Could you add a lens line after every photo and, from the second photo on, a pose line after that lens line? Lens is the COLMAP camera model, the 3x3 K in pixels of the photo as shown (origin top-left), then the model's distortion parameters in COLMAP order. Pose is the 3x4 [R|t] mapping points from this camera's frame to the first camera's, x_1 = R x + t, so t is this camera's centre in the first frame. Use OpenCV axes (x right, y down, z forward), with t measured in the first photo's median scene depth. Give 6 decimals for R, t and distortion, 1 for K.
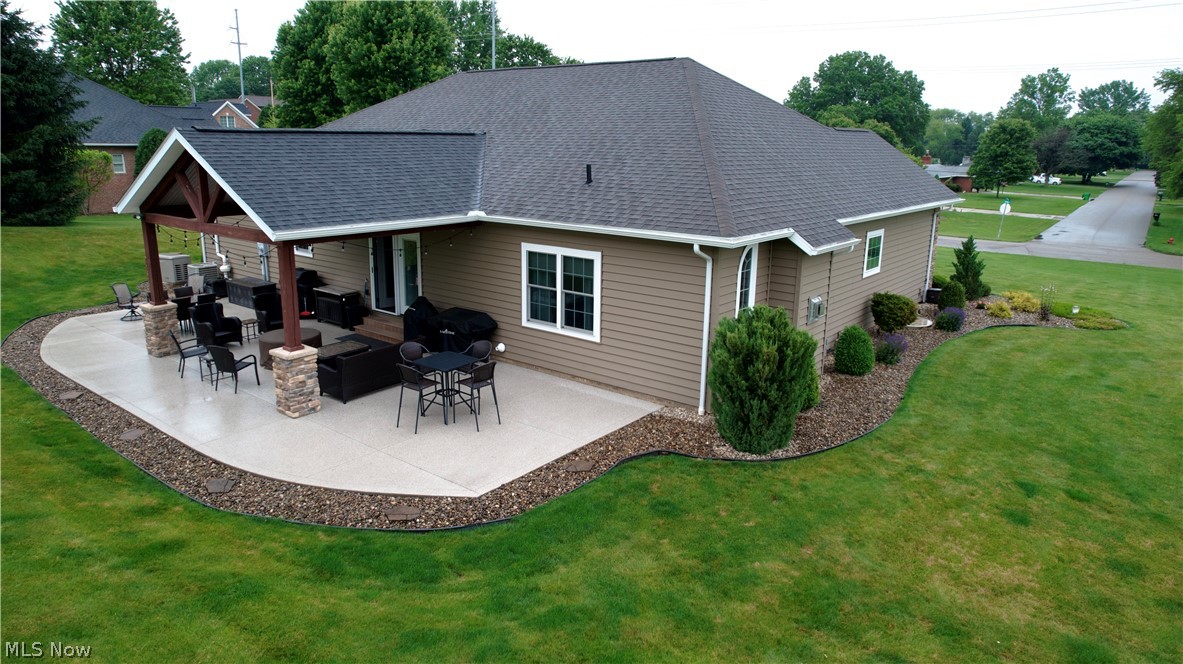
lens RADIAL K [[755.4, 0, 590.2], [0, 755.4, 333.0], [0, 0, 1]] dist [-0.074556, 0.070874]
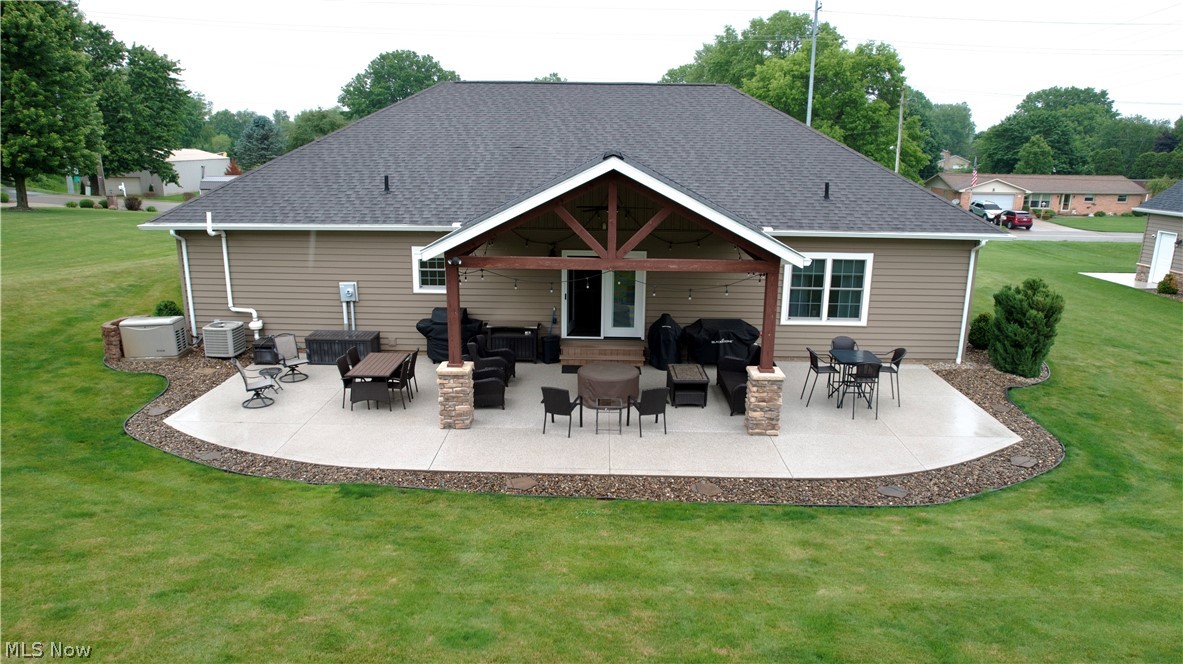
lens RADIAL K [[755.4, 0, 590.6], [0, 755.4, 335.3], [0, 0, 1]] dist [-0.074556, 0.070874]
pose [[0.797702, -0.155609, 0.582629, -0.821391], [0.149469, 0.987007, 0.058967, -0.086419], [-0.584235, 0.040047, 0.810596, 0.201698]]
